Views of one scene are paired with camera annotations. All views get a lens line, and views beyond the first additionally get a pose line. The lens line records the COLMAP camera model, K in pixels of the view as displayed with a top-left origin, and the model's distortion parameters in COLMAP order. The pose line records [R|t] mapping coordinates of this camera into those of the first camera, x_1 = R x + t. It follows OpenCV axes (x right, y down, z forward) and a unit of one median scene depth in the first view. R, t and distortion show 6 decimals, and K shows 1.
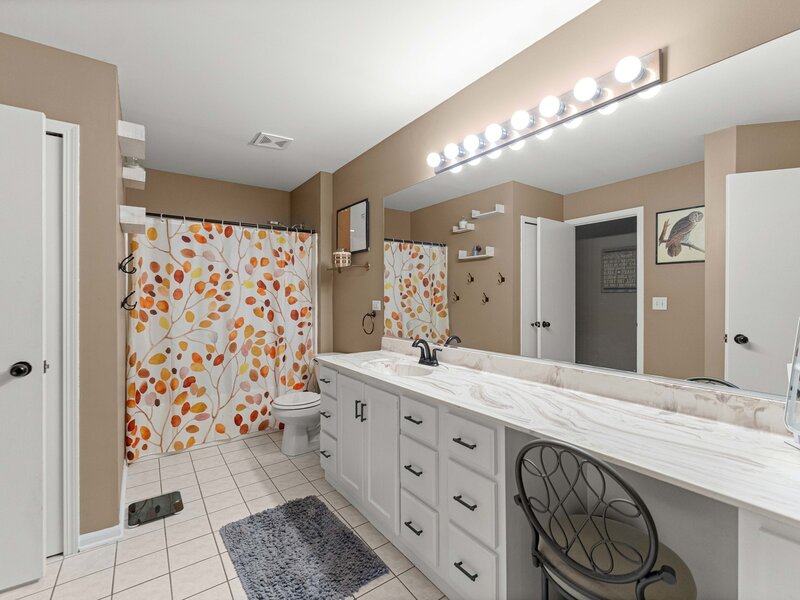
lens RADIAL K [[367.7, 0, 408.2], [0, 367.7, 296.6], [0, 0, 1]] dist [-0.000068, -0.000728]
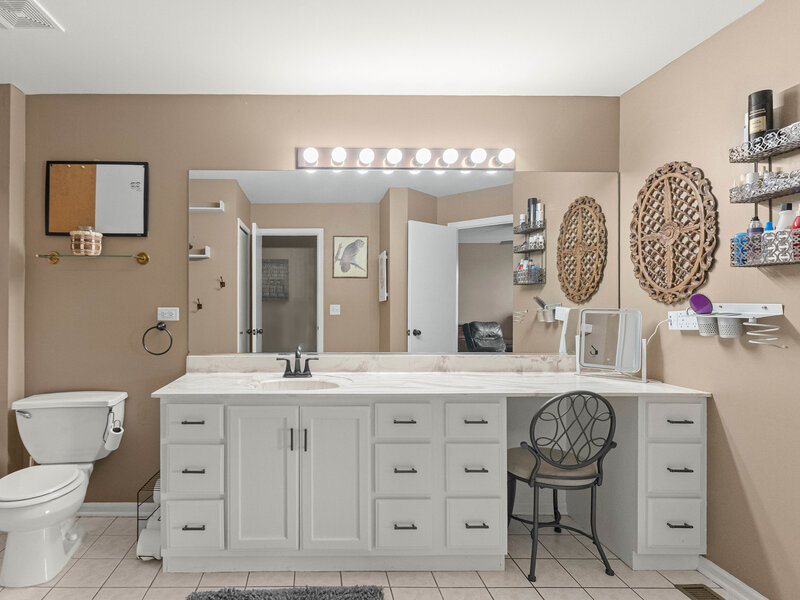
lens RADIAL K [[367.7, 0, 408.2], [0, 367.7, 296.6], [0, 0, 1]] dist [-0.000068, -0.000728]
pose [[0.589102, 0.018764, 0.807841, -0.380657], [-0.000945, 0.999746, -0.022532, 0.005513], [-0.808058, 0.012510, 0.588970, 0.182077]]
